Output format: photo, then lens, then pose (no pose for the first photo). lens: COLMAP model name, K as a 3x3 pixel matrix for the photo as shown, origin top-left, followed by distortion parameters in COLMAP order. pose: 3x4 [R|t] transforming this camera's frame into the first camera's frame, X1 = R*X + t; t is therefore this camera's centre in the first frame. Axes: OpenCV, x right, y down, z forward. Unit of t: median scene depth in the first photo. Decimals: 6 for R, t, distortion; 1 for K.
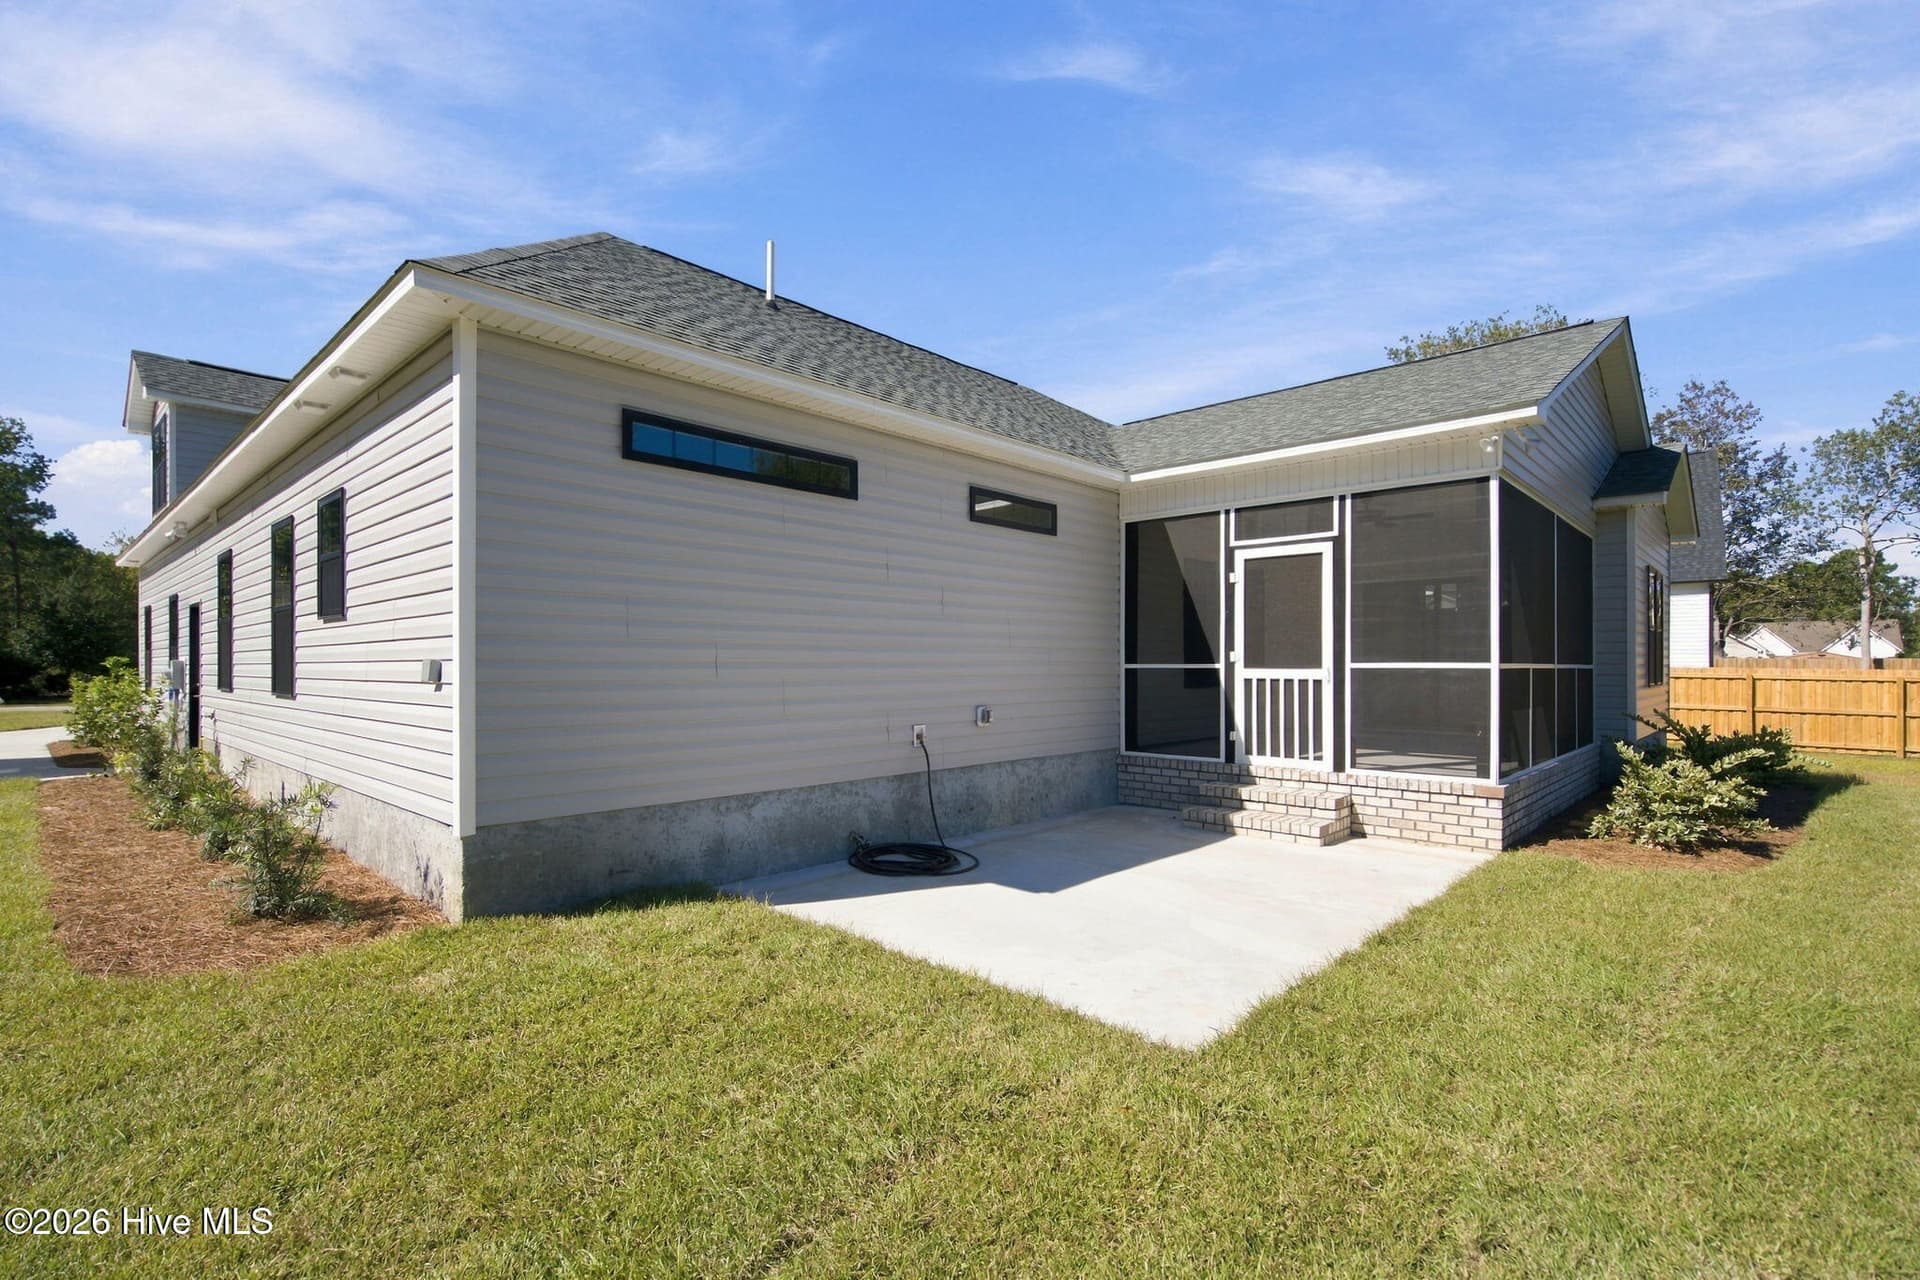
lens RADIAL K [[889.9, 0, 942.9], [0, 889.9, 666.2], [0, 0, 1]] dist [0.011236, -0.002739]
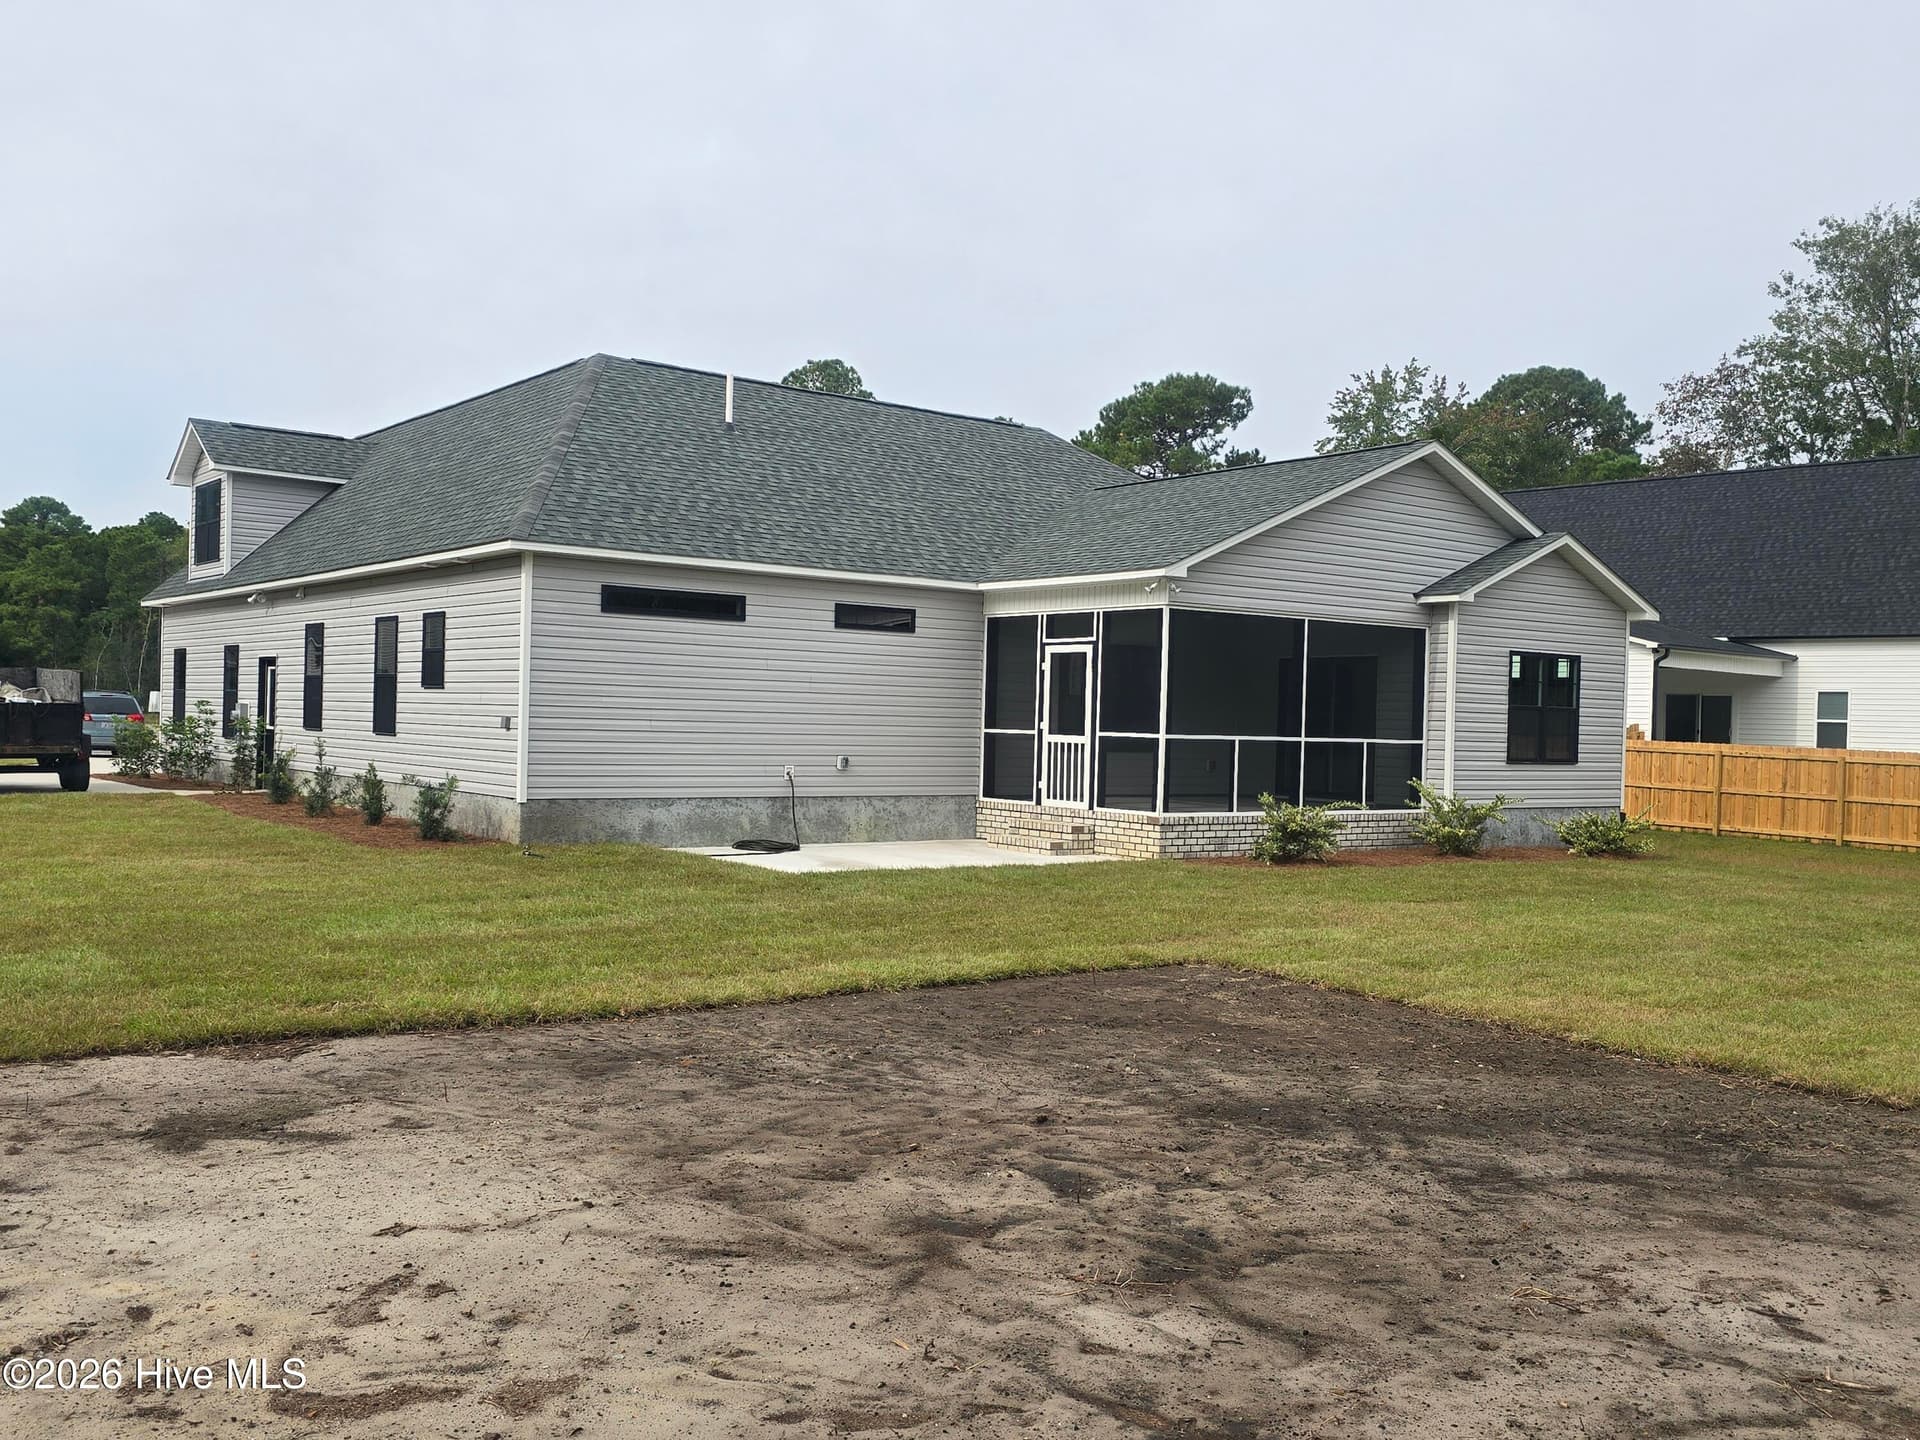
lens RADIAL K [[1650.9, 0, 955.3], [0, 1650.9, 726.7], [0, 0, 1]] dist [0.068146, 0.001541]
pose [[0.986174, 0.027858, -0.163355, 0.639603], [-0.027715, 0.999611, 0.003150, -0.013975], [0.163380, 0.001421, 0.986562, -1.555611]]
